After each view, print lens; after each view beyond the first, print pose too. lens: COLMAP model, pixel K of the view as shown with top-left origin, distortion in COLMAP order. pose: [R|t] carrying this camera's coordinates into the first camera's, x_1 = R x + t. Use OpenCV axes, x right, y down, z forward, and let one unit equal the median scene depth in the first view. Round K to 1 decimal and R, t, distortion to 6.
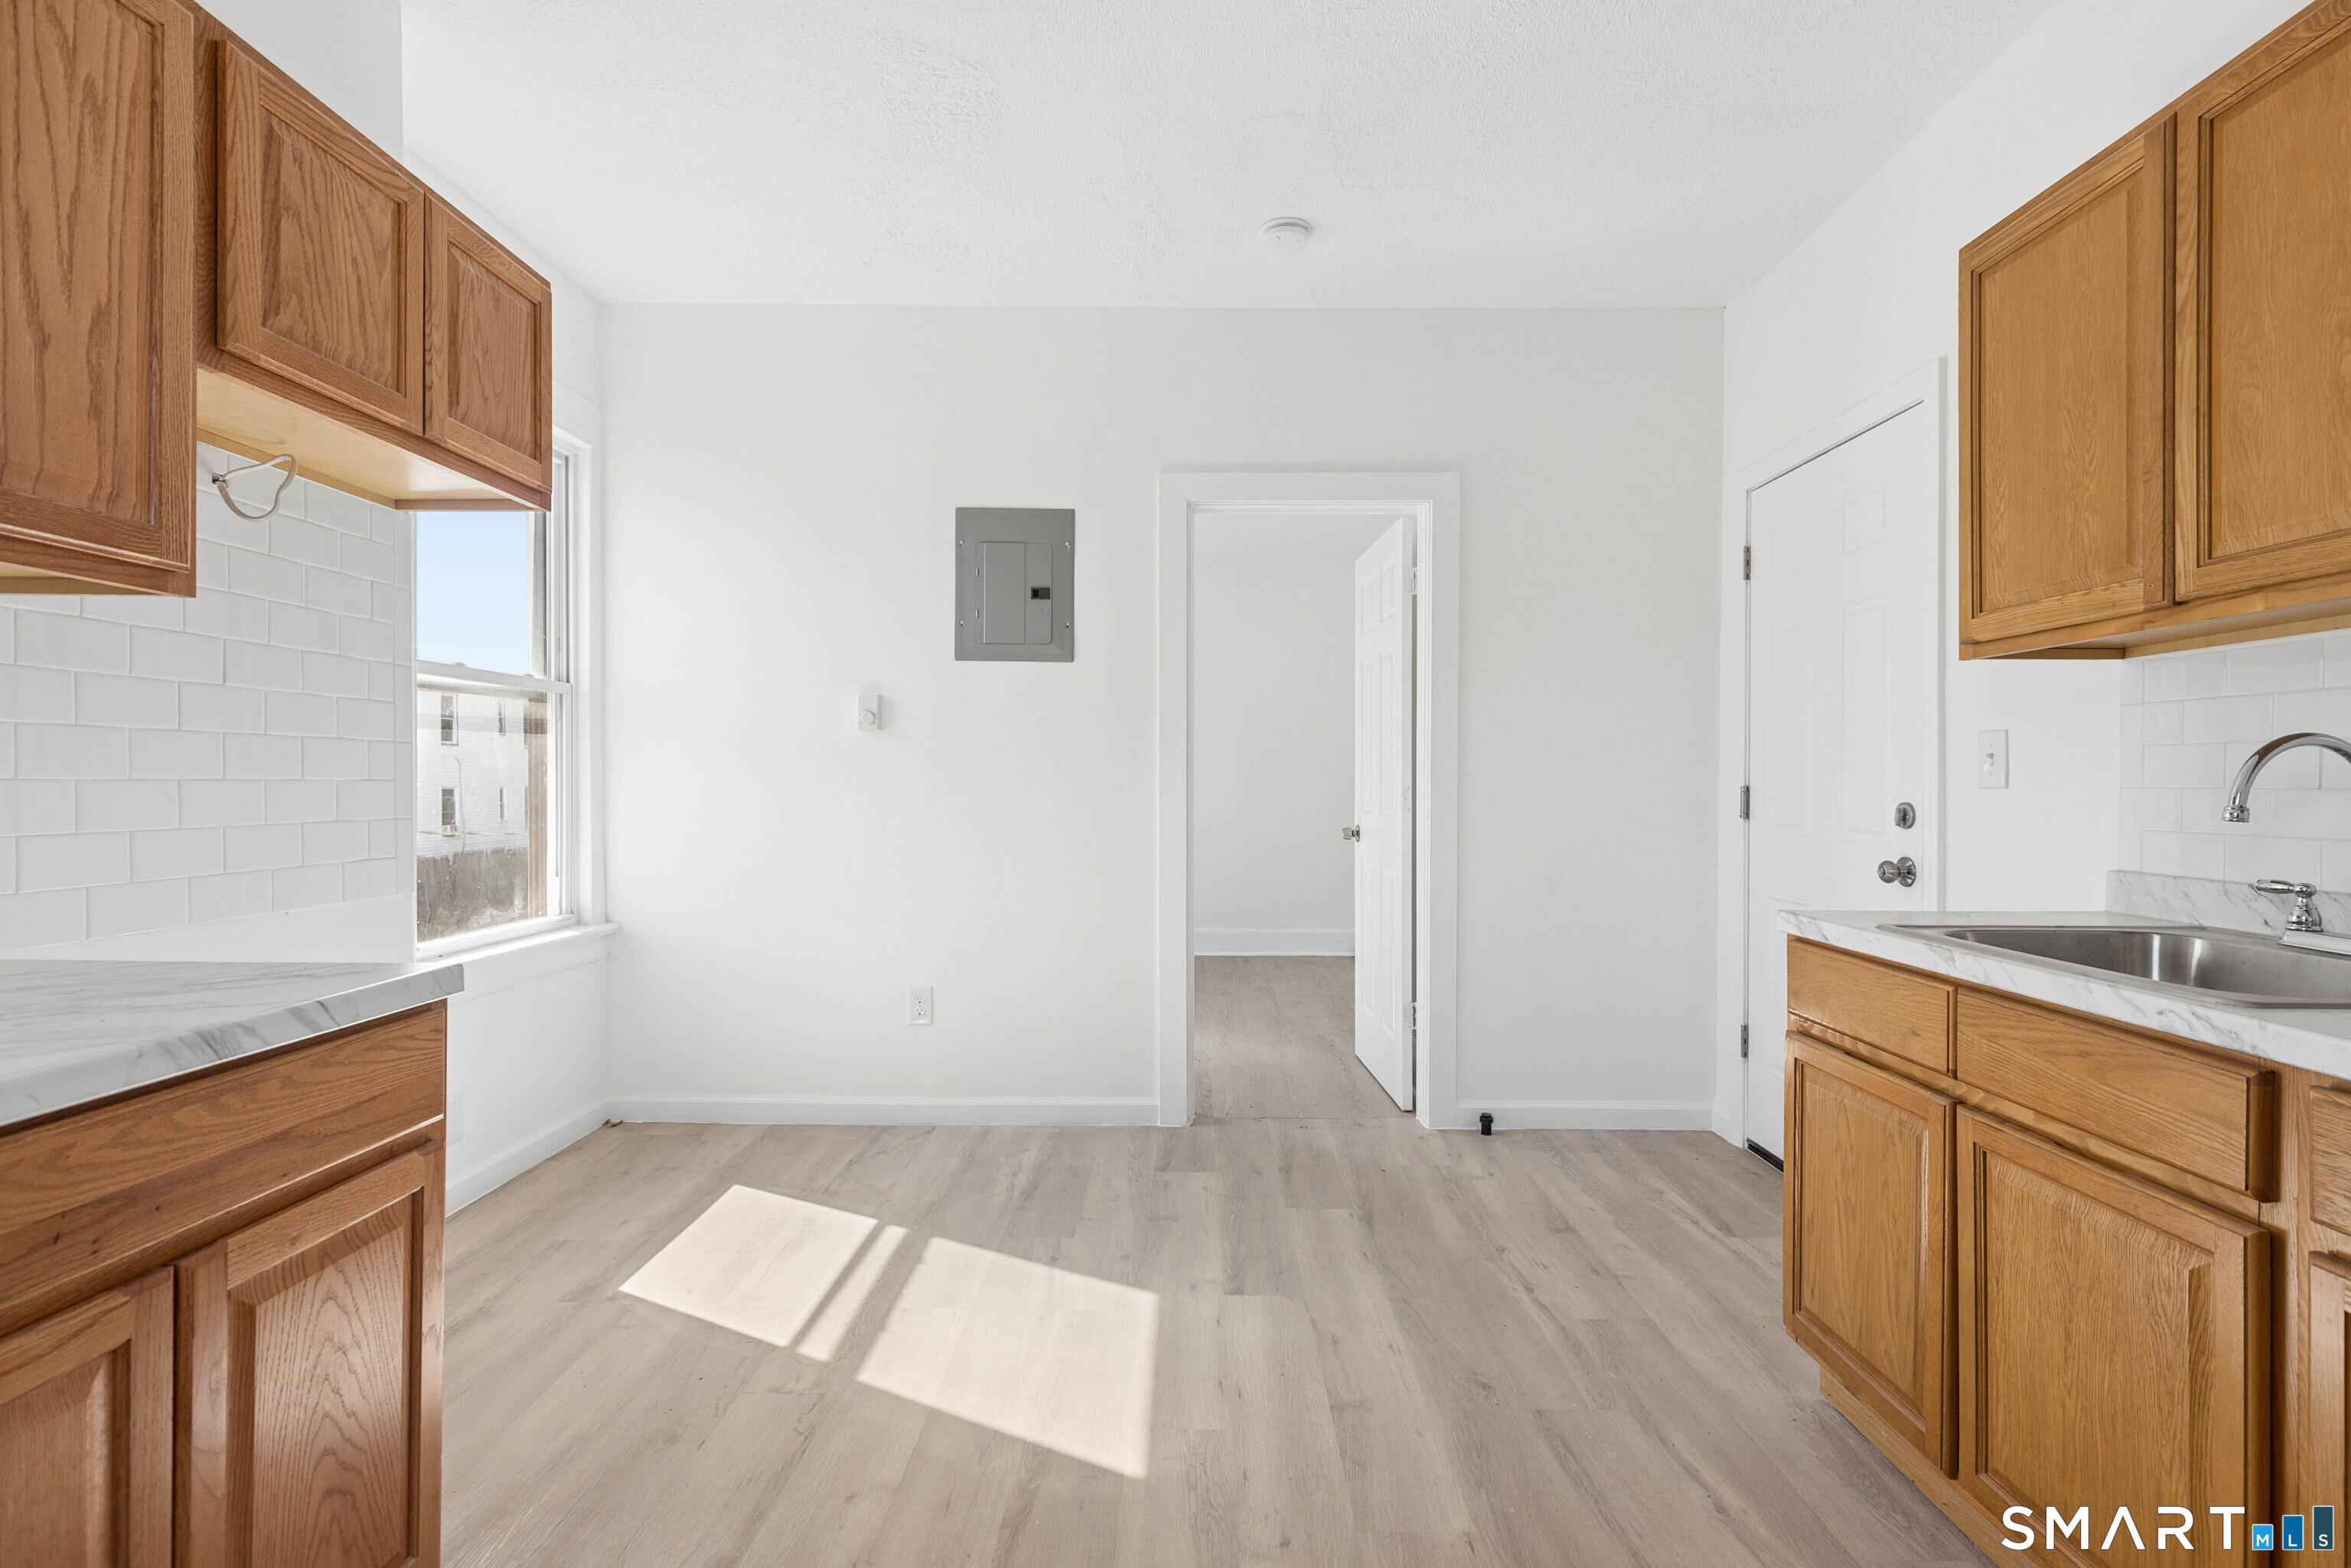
lens RADIAL K [[1047.0, 0, 1176.7], [0, 1047.0, 782.5], [0, 0, 1]] dist [0.008855, -0.002059]
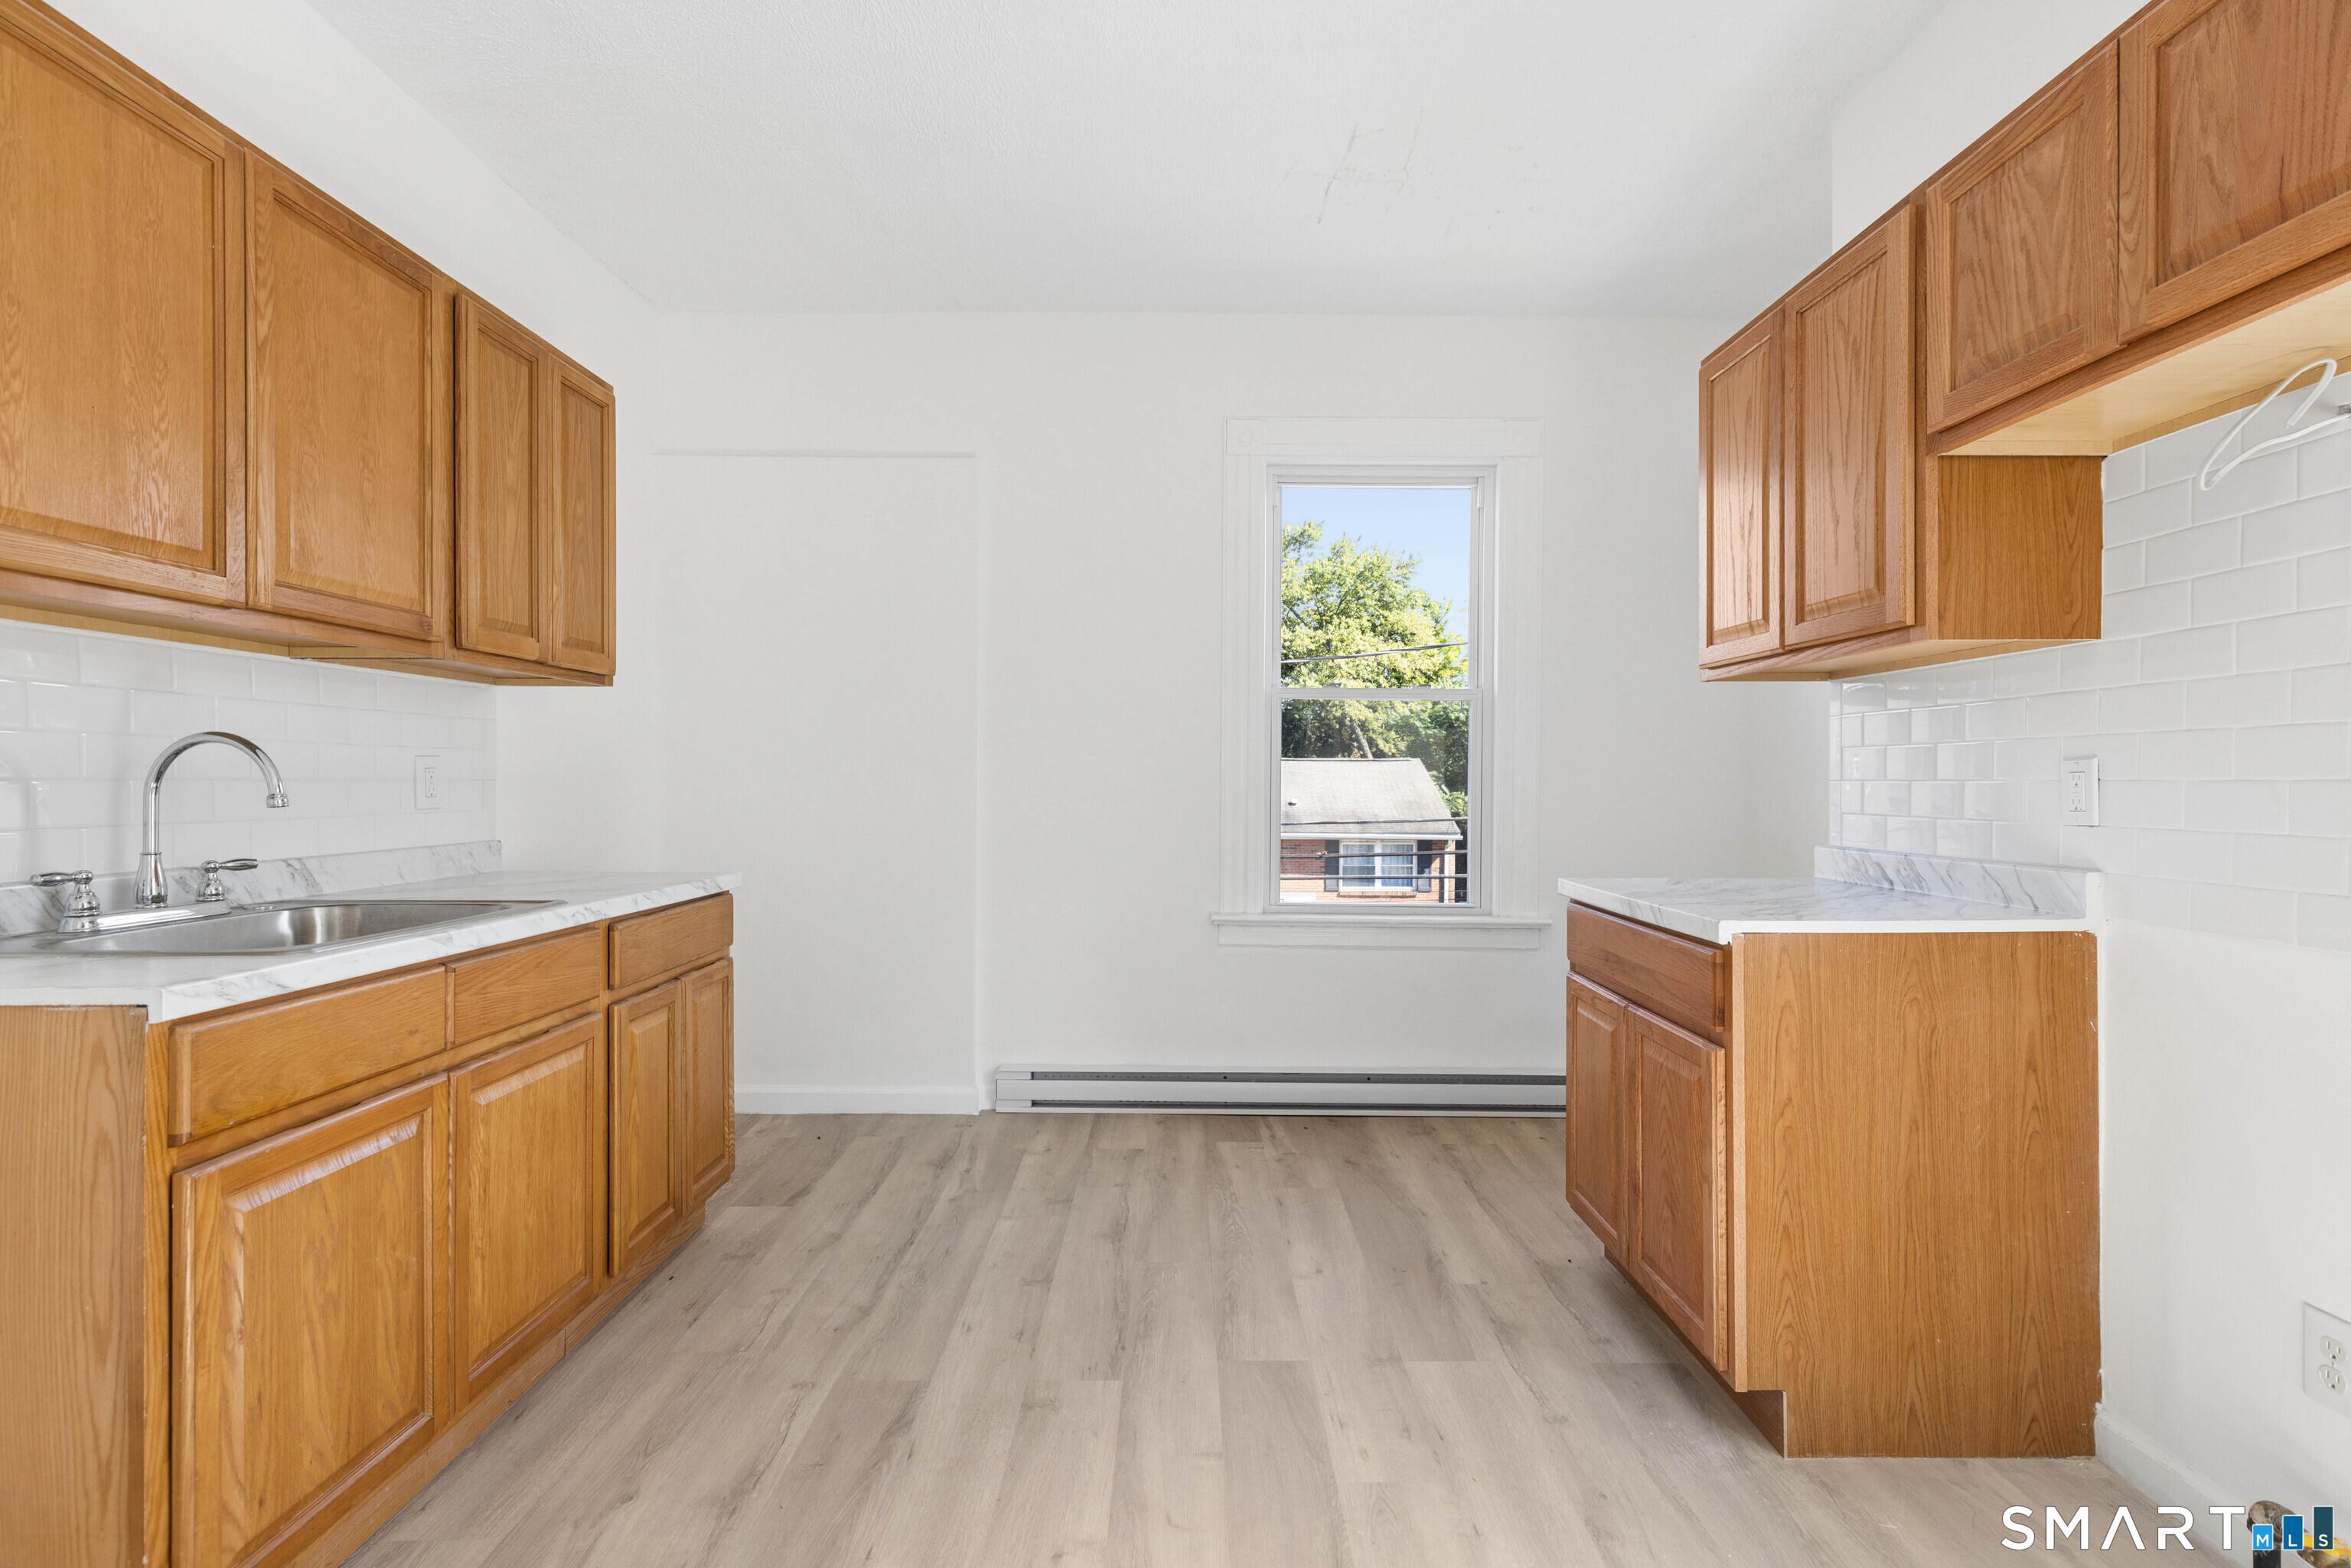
lens RADIAL K [[1047.0, 0, 1175.9], [0, 1047.0, 783.7], [0, 0, 1]] dist [0.008855, -0.002059]
pose [[-0.999928, -0.003303, -0.011511, 0.006946], [-0.003291, 0.999994, -0.001047, 0.007184], [0.011514, -0.001009, -0.999933, 1.989326]]
